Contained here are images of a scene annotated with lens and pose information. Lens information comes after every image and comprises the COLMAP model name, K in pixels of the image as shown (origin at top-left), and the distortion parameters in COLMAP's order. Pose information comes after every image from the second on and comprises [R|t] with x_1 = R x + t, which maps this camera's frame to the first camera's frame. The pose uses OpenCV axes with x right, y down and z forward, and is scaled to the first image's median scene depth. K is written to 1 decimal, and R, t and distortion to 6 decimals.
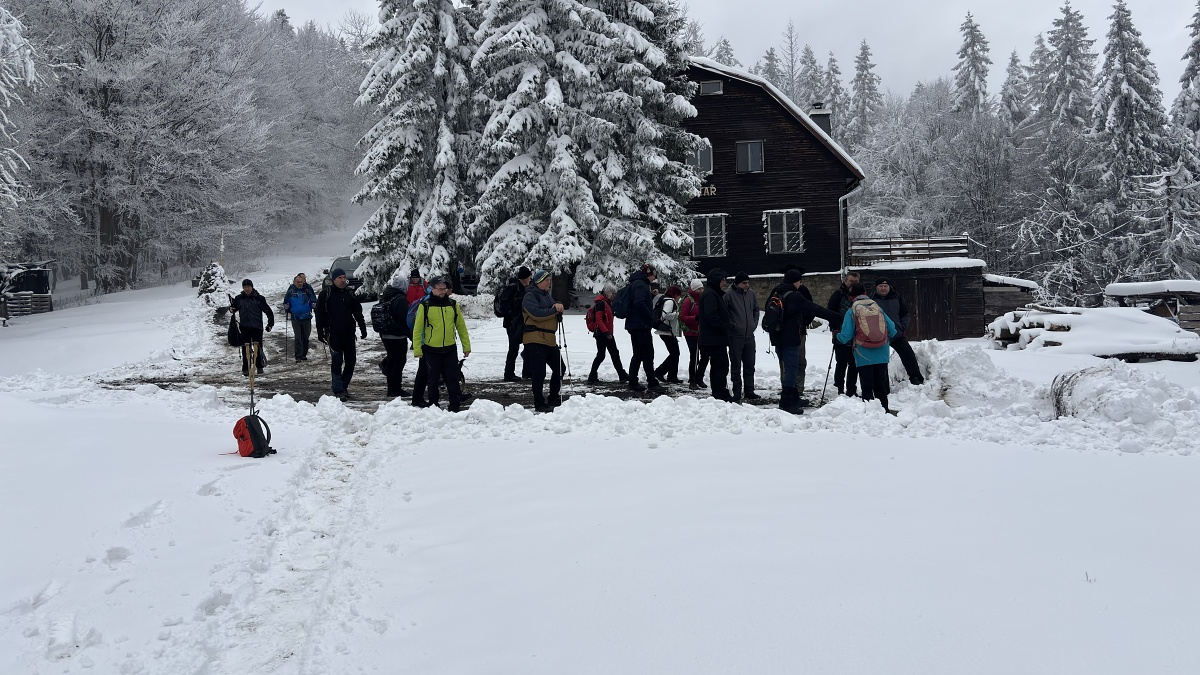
lens RADIAL K [[903.1, 0, 600.0], [0, 903.1, 337.5], [0, 0, 1]] dist [0.086795, -0.101173]
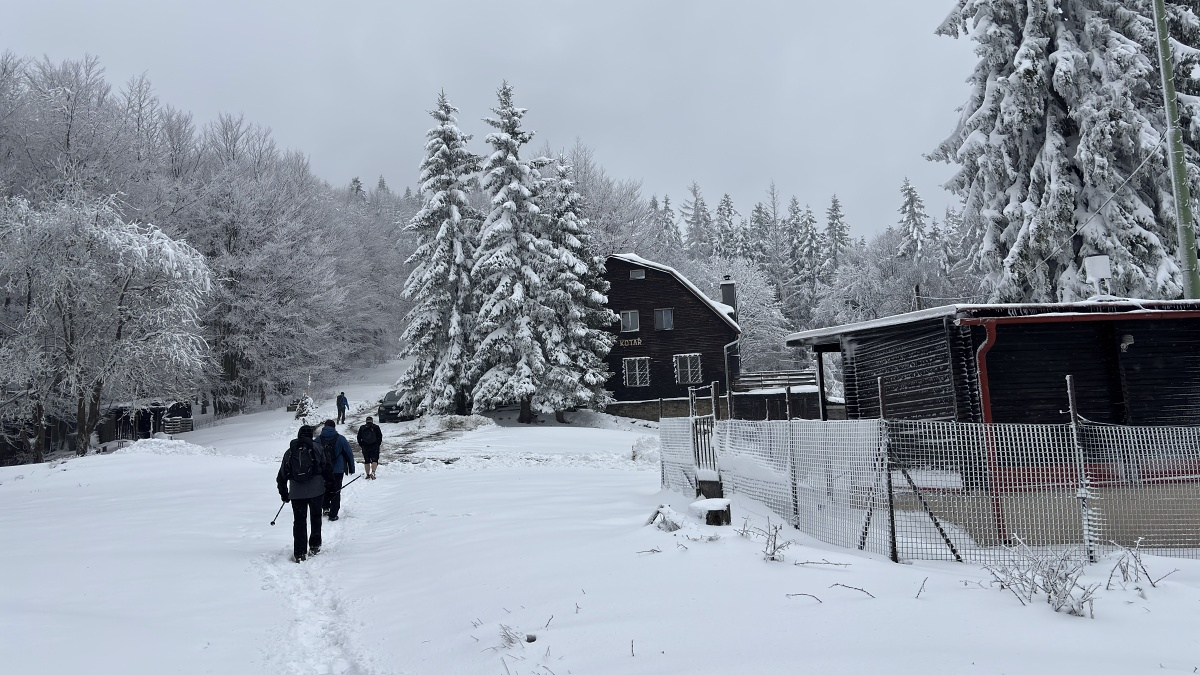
lens RADIAL K [[926.5, 0, 600.0], [0, 926.5, 337.5], [0, 0, 1]] dist [0.248534, -0.759431]
pose [[0.997076, -0.018433, -0.074164, 0.212849], [0.009145, 0.992280, -0.123682, 0.022663], [0.075872, 0.122642, 0.989547, -0.626934]]
